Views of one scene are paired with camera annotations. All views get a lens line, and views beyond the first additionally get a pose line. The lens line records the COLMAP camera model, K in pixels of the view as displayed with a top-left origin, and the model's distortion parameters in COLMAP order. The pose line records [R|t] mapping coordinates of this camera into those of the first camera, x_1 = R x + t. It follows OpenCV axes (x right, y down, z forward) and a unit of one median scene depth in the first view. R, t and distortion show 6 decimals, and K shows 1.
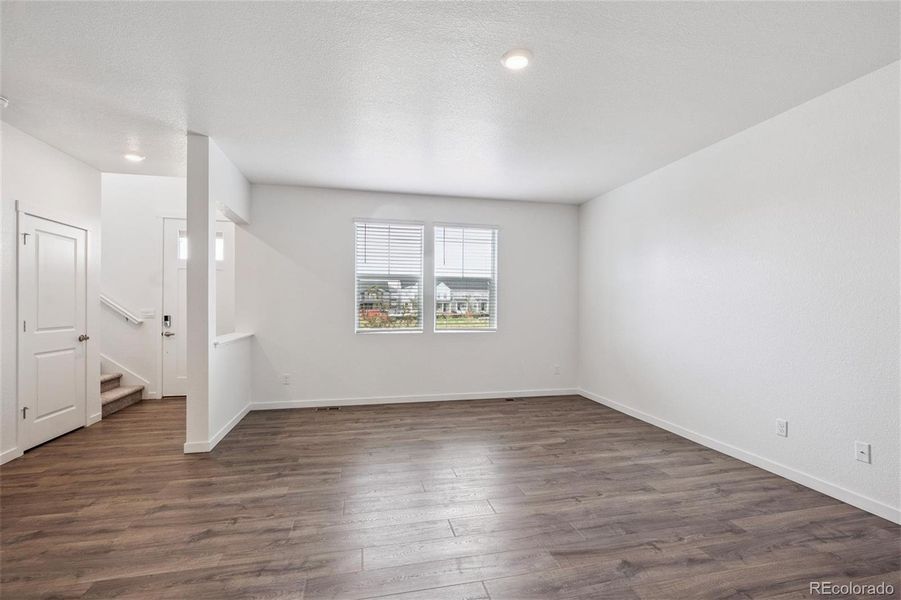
lens RADIAL K [[407.2, 0, 452.0], [0, 407.2, 310.0], [0, 0, 1]] dist [-0.002206, -0.000719]
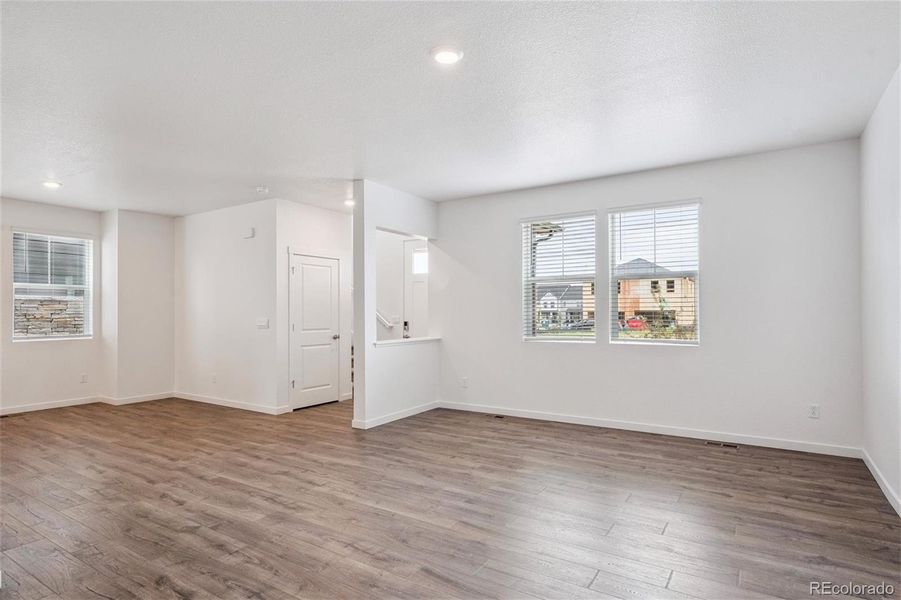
lens RADIAL K [[486.5, 0, 453.6], [0, 486.5, 310.4], [0, 0, 1]] dist [-0.000180, 0.000064]
pose [[0.697429, -0.012133, -0.716552, 0.661513], [0.002901, 0.999896, -0.014107, 0.003005], [0.716648, 0.007760, 0.697391, 0.143313]]
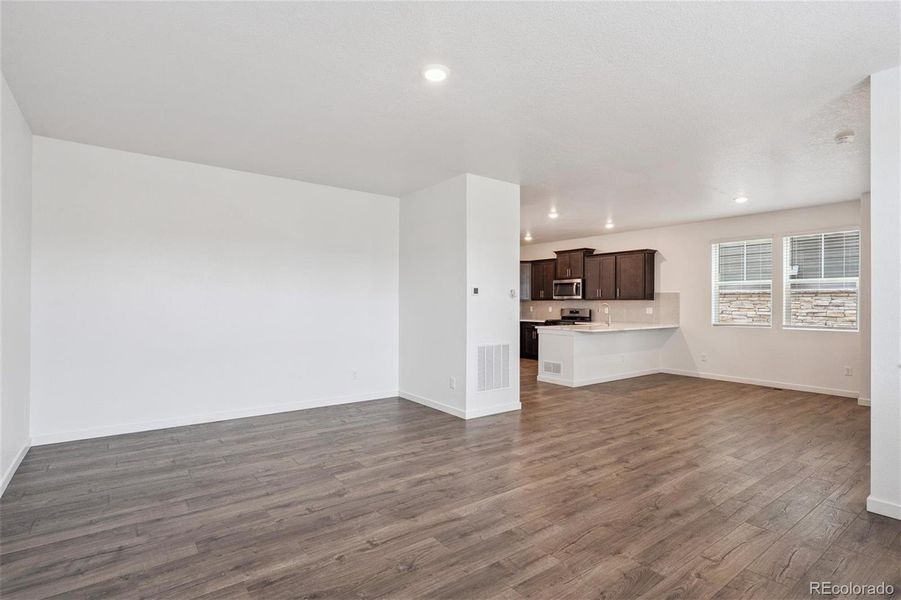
lens RADIAL K [[446.8, 0, 450.5], [0, 446.8, 300.0], [0, 0, 1]] dist [0.002273, 0.000064]
pose [[-0.914897, -0.014833, -0.403415, 0.396302], [-0.016387, 0.999866, 0.000401, -0.013595], [0.403355, 0.006977, -0.915017, 1.403380]]
